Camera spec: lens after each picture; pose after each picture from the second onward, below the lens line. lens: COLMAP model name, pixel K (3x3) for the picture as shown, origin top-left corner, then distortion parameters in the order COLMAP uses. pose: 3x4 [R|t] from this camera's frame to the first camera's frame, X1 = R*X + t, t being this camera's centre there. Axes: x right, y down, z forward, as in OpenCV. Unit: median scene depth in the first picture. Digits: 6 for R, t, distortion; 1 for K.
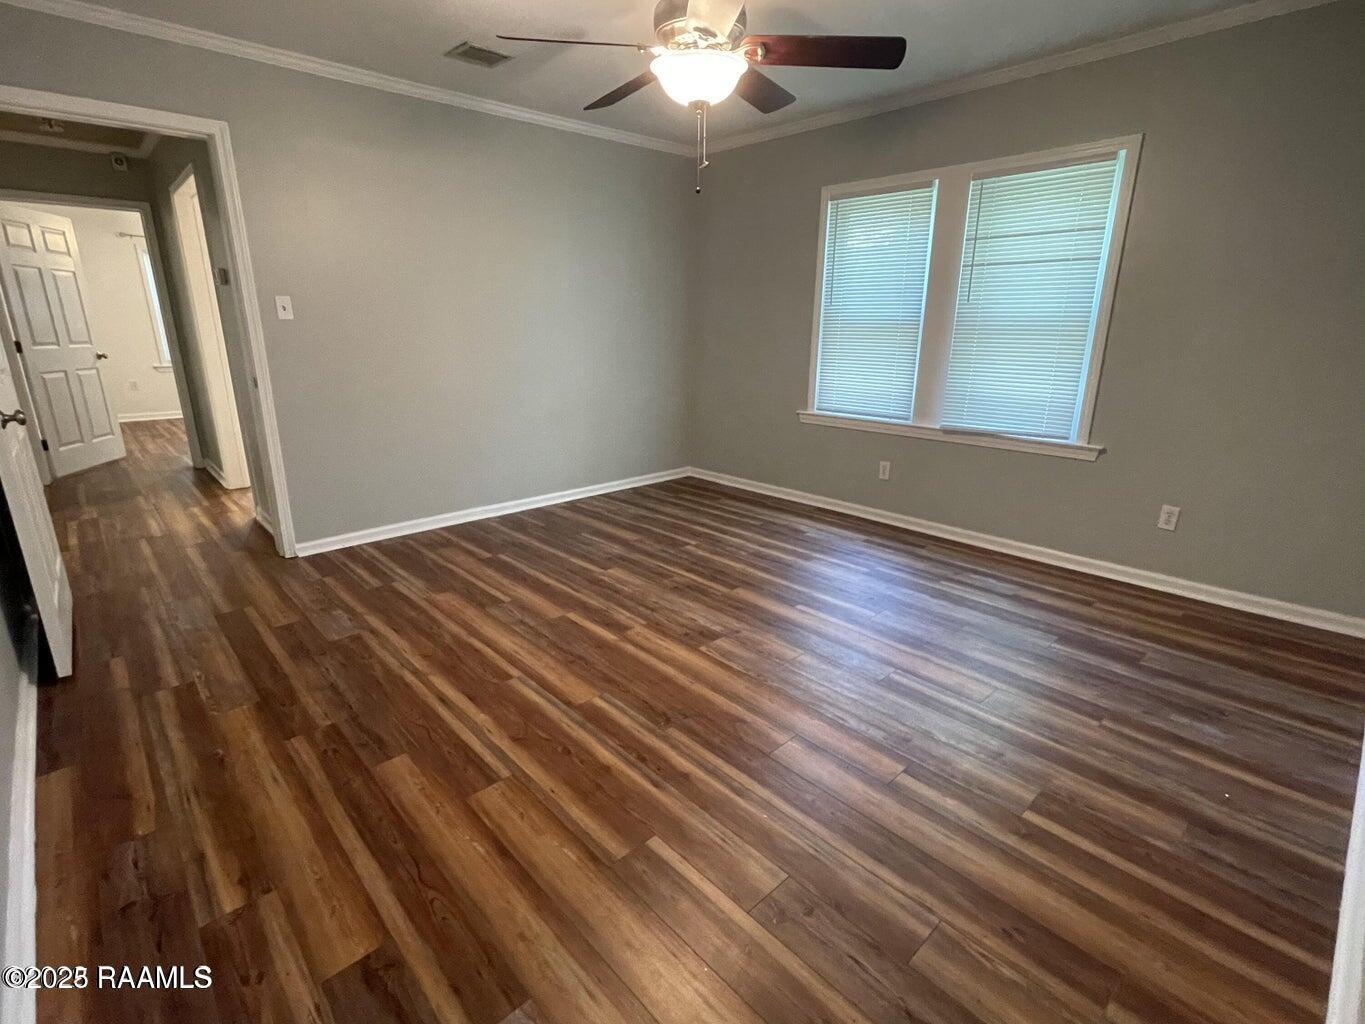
lens RADIAL K [[651.6, 0, 682.5], [0, 651.6, 512.0], [0, 0, 1]] dist [0.015163, -0.000015]
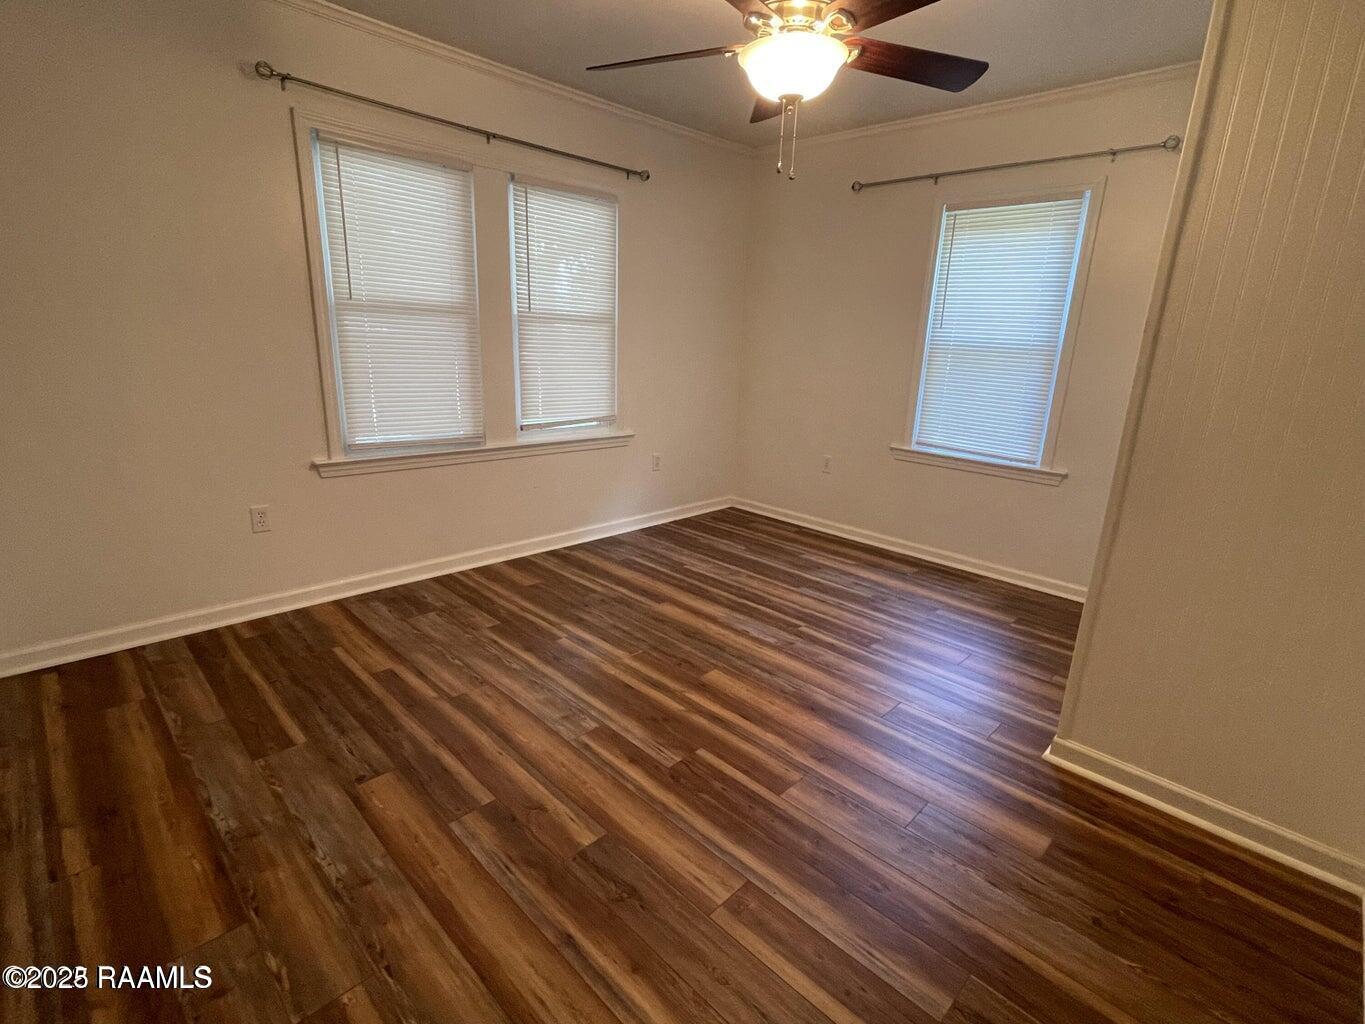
lens RADIAL K [[647.7, 0, 682.5], [0, 647.7, 512.0], [0, 0, 1]] dist [-0.001170, -0.000090]
pose [[0.999005, 0.022547, 0.038469, -0.120285], [-0.021750, 0.999543, -0.021017, -0.038089], [-0.038925, 0.020160, 0.999039, 0.123472]]
